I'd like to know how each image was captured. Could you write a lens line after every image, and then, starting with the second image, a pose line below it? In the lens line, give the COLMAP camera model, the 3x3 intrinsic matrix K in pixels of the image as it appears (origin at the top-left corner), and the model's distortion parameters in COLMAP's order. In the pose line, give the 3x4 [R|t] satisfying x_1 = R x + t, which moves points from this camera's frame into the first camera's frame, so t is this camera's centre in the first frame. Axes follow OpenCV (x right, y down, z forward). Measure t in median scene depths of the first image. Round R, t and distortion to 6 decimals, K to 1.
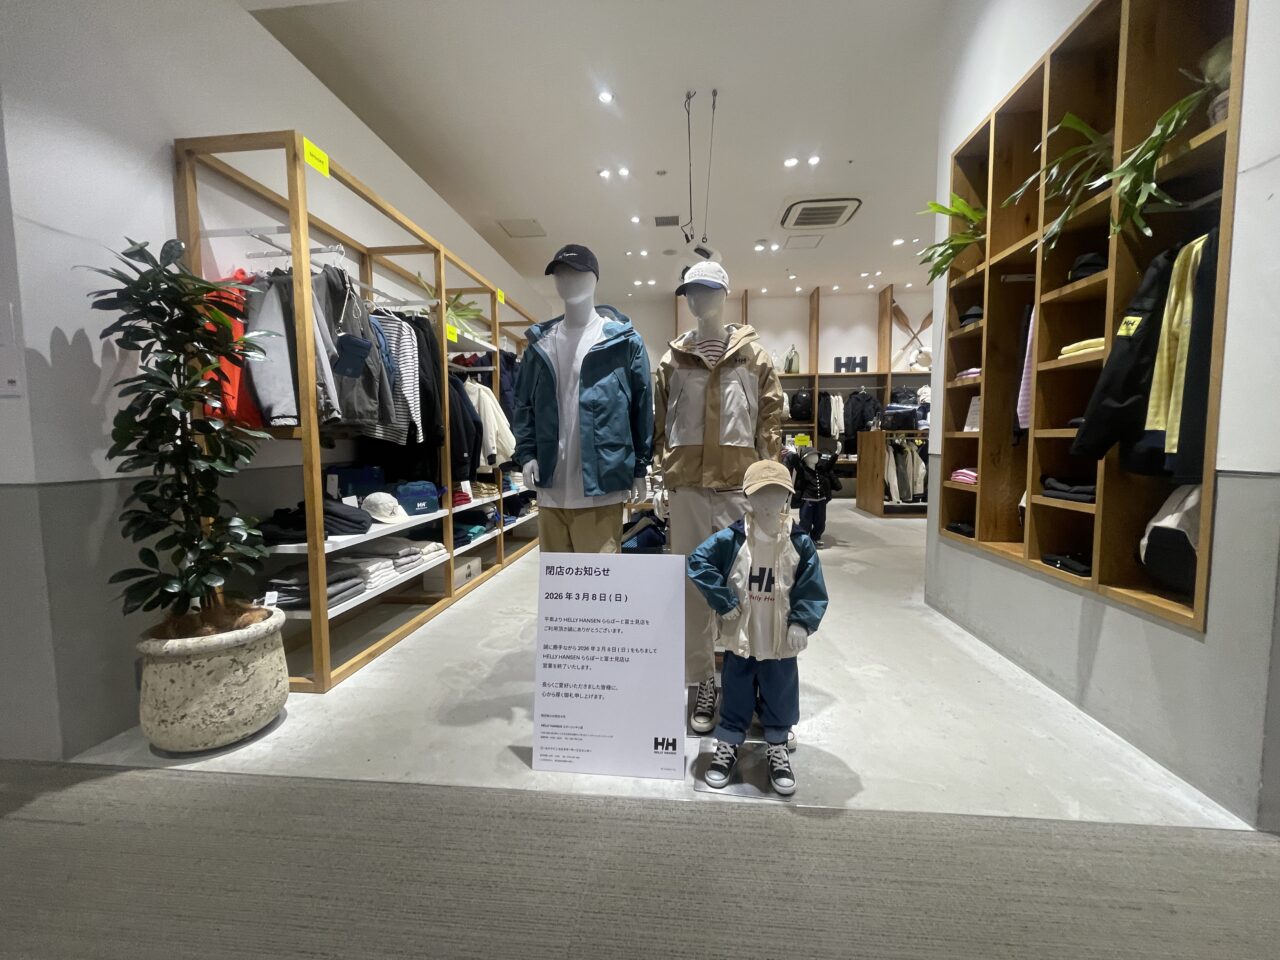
lens RADIAL K [[514.8, 0, 638.5], [0, 514.8, 478.5], [0, 0, 1]] dist [-0.004003, -0.000127]
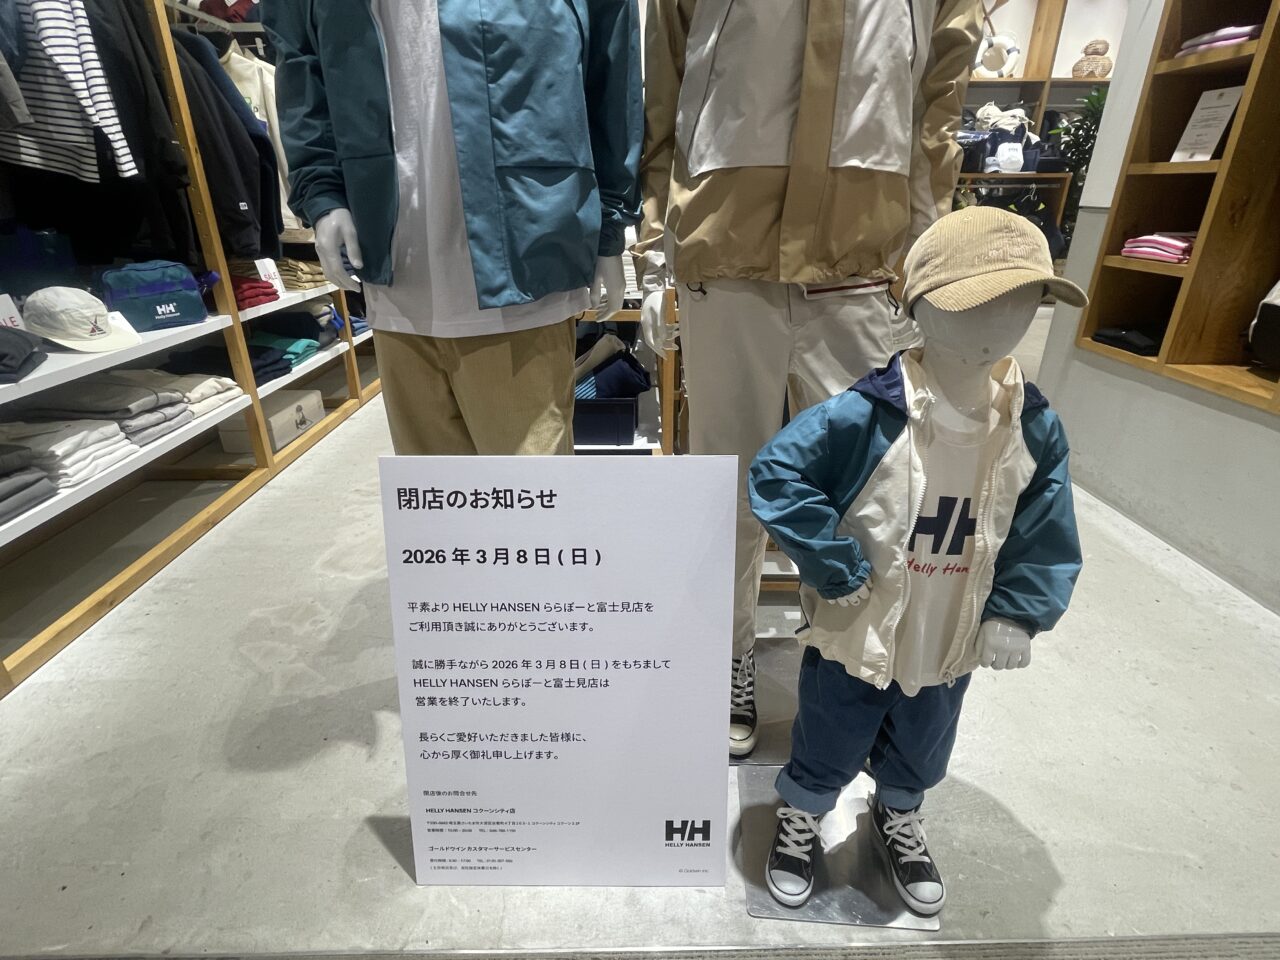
lens RADIAL K [[646.0, 0, 637.8], [0, 646.0, 473.4], [0, 0, 1]] dist [-0.002568, -0.000590]
pose [[0.993608, -0.040363, 0.105426, -0.041203], [0.003469, 0.944370, 0.328866, -0.007834], [-0.112835, -0.326398, 0.938473, 0.474242]]
